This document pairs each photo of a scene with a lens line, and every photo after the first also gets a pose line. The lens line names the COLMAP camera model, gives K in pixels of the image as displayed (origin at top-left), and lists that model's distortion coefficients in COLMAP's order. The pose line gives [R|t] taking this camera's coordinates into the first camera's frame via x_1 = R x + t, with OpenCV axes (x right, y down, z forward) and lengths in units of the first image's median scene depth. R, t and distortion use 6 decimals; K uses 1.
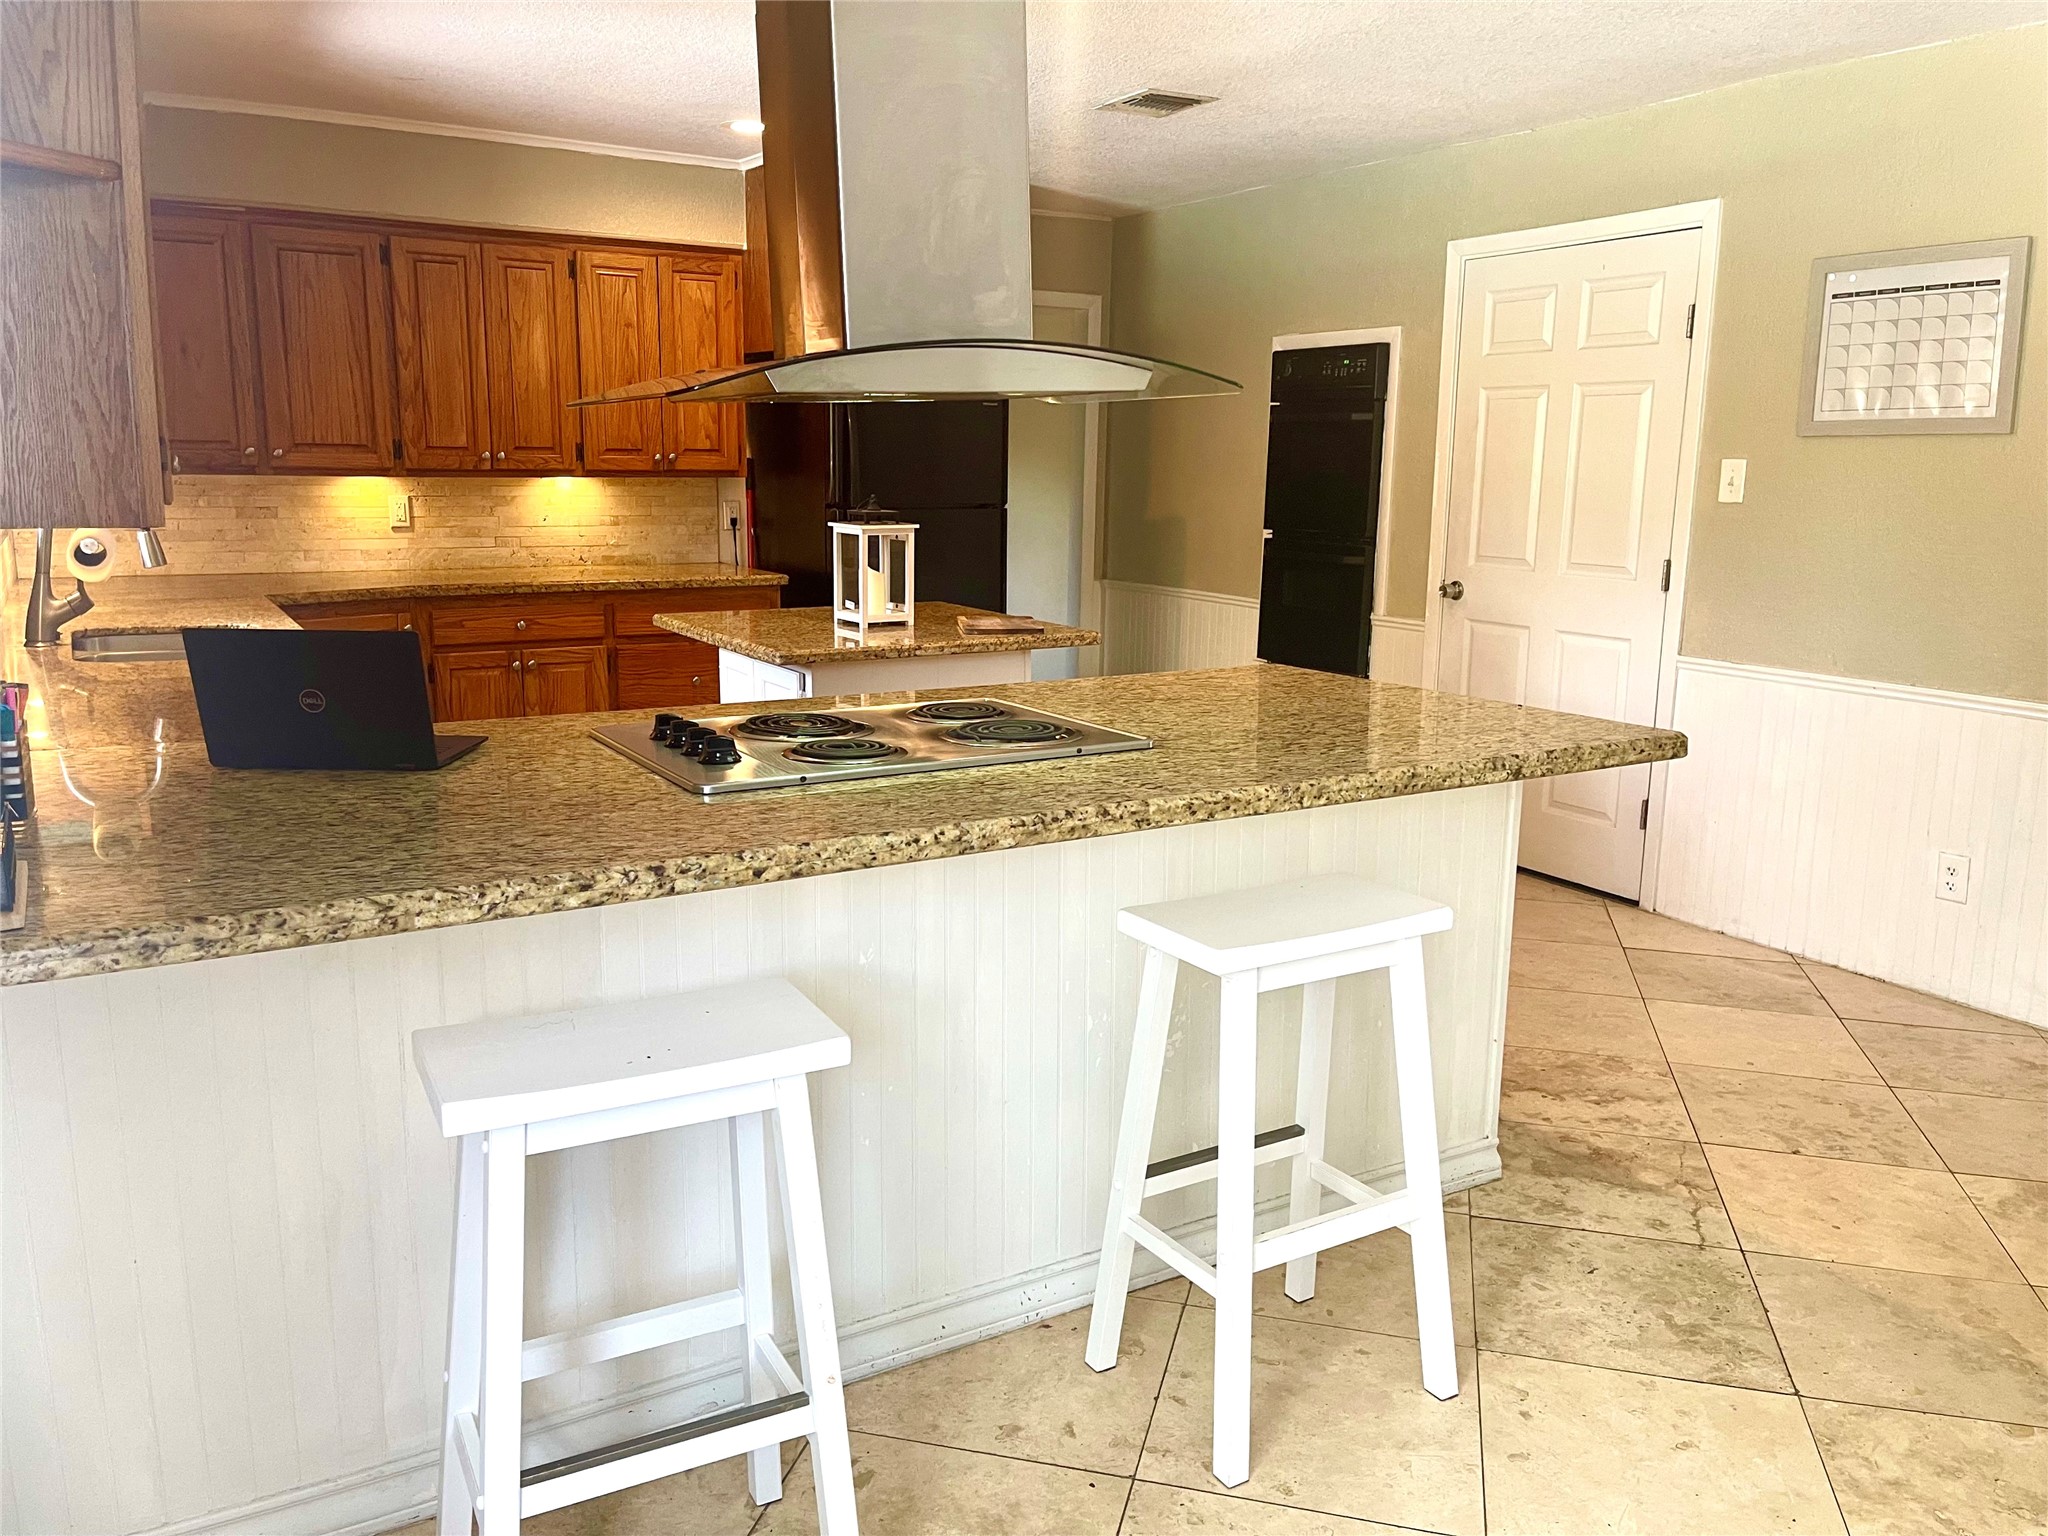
lens RADIAL K [[1554.6, 0, 1018.9], [0, 1554.6, 754.3], [0, 0, 1]] dist [0.070594, -0.086255]
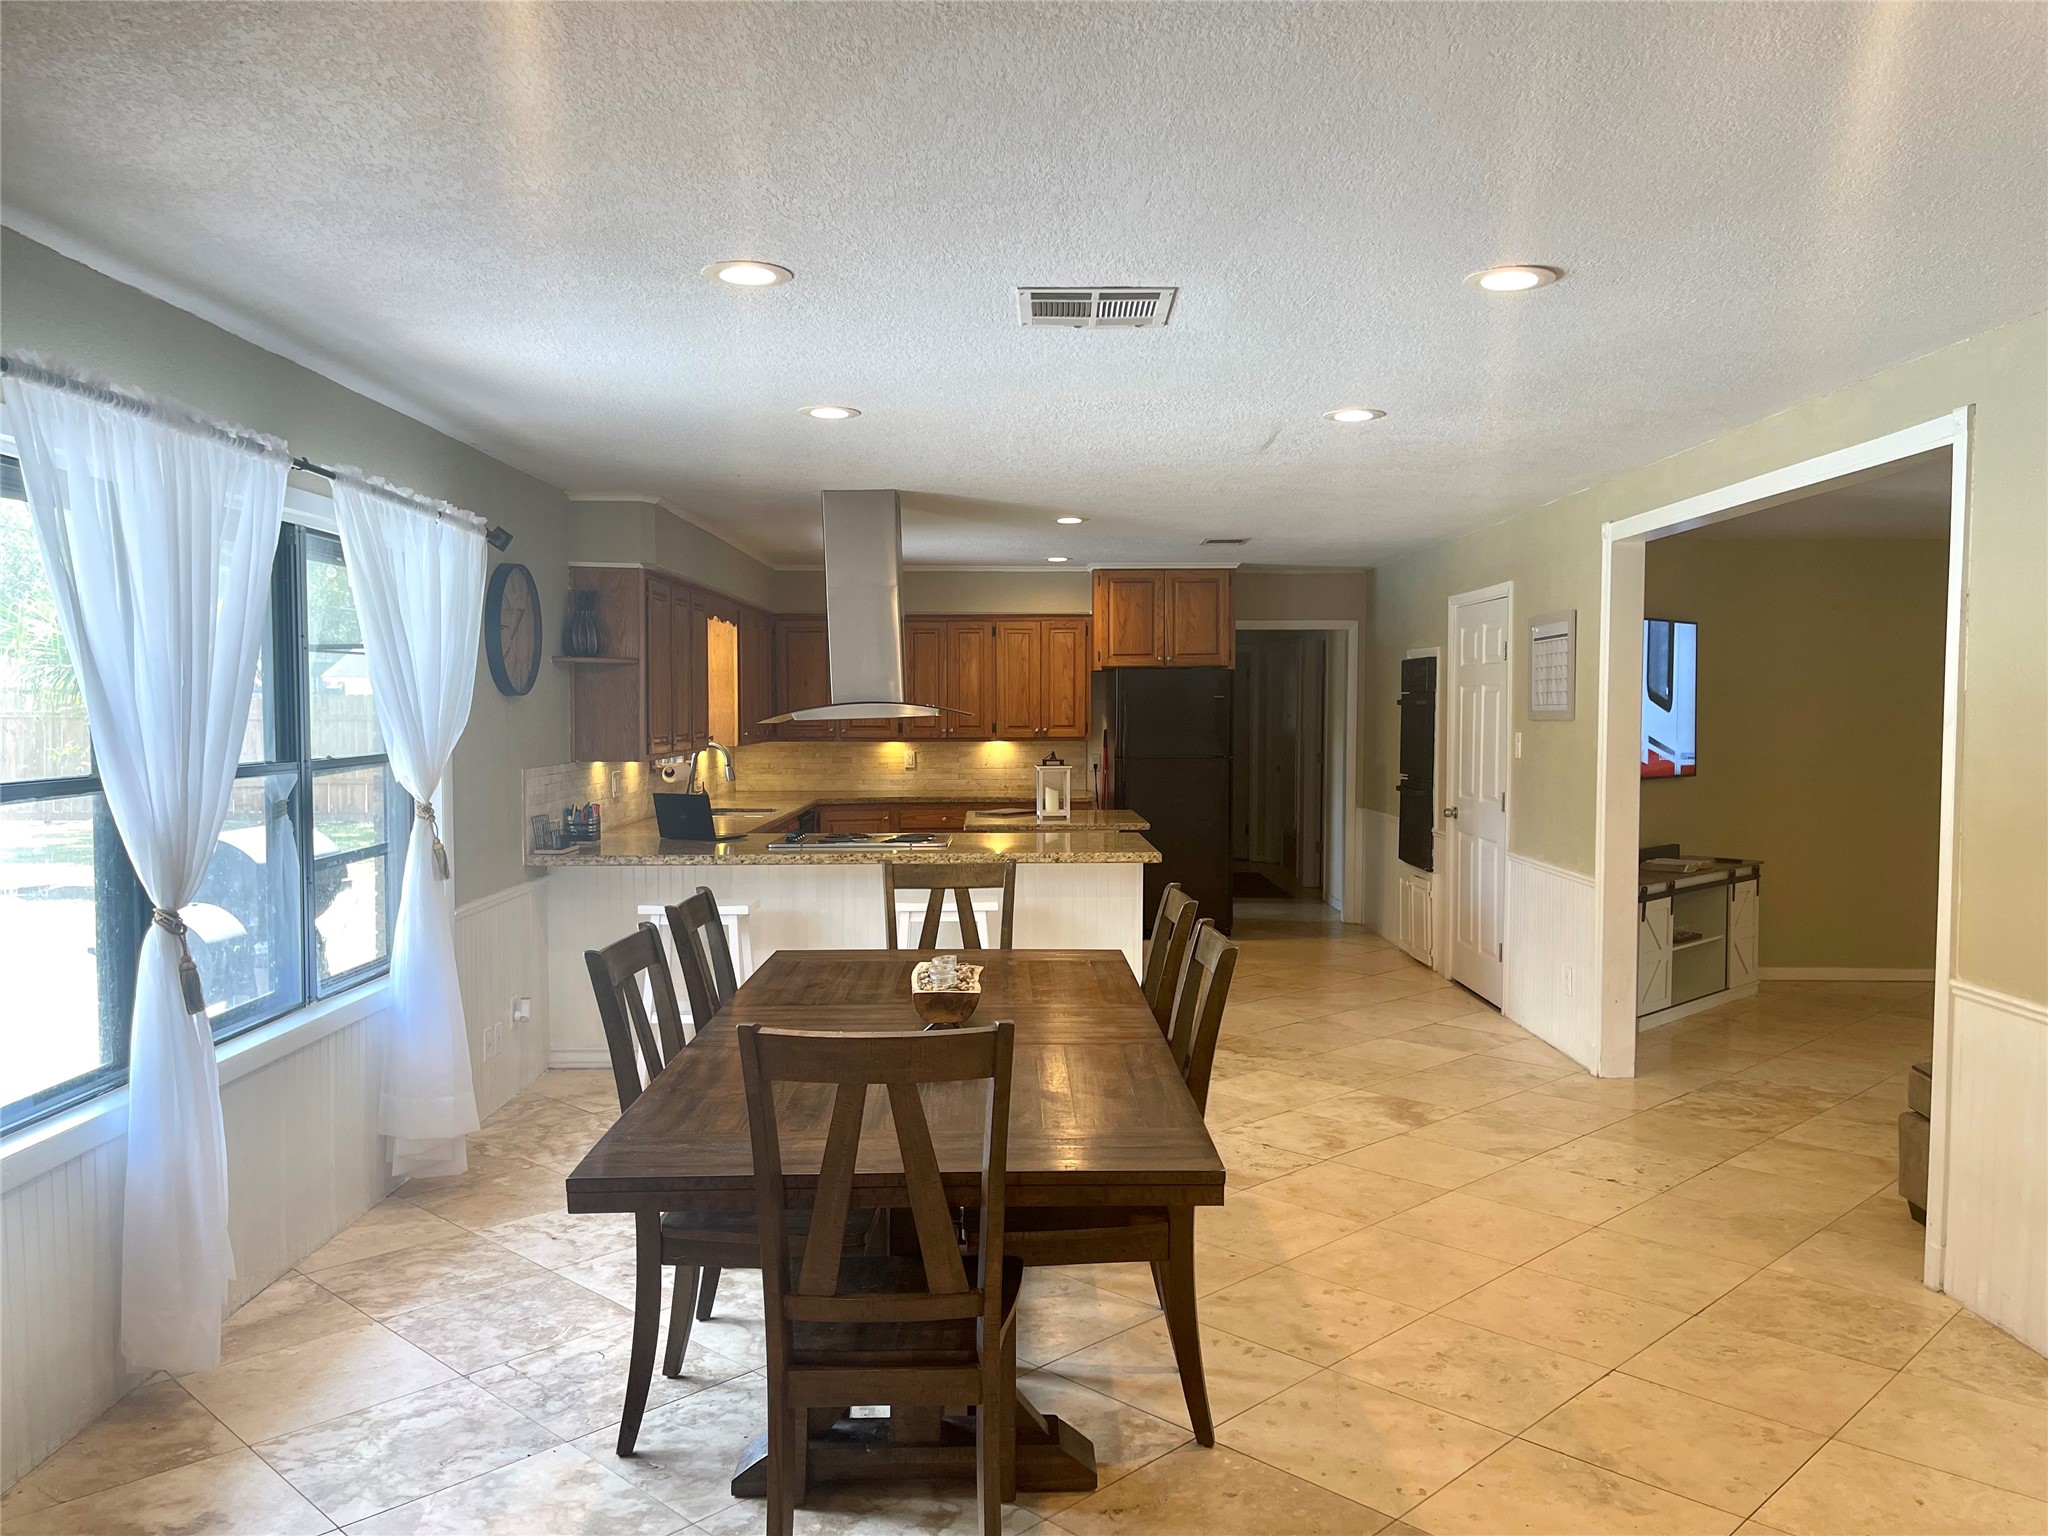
lens RADIAL K [[1554.6, 0, 1027.8], [0, 1554.6, 763.5], [0, 0, 1]] dist [0.070594, -0.086255]
pose [[0.866619, 0.005368, -0.498942, 0.681002], [-0.081765, 0.987953, -0.131390, 0.085289], [0.492226, 0.154661, 0.856618, -0.542345]]
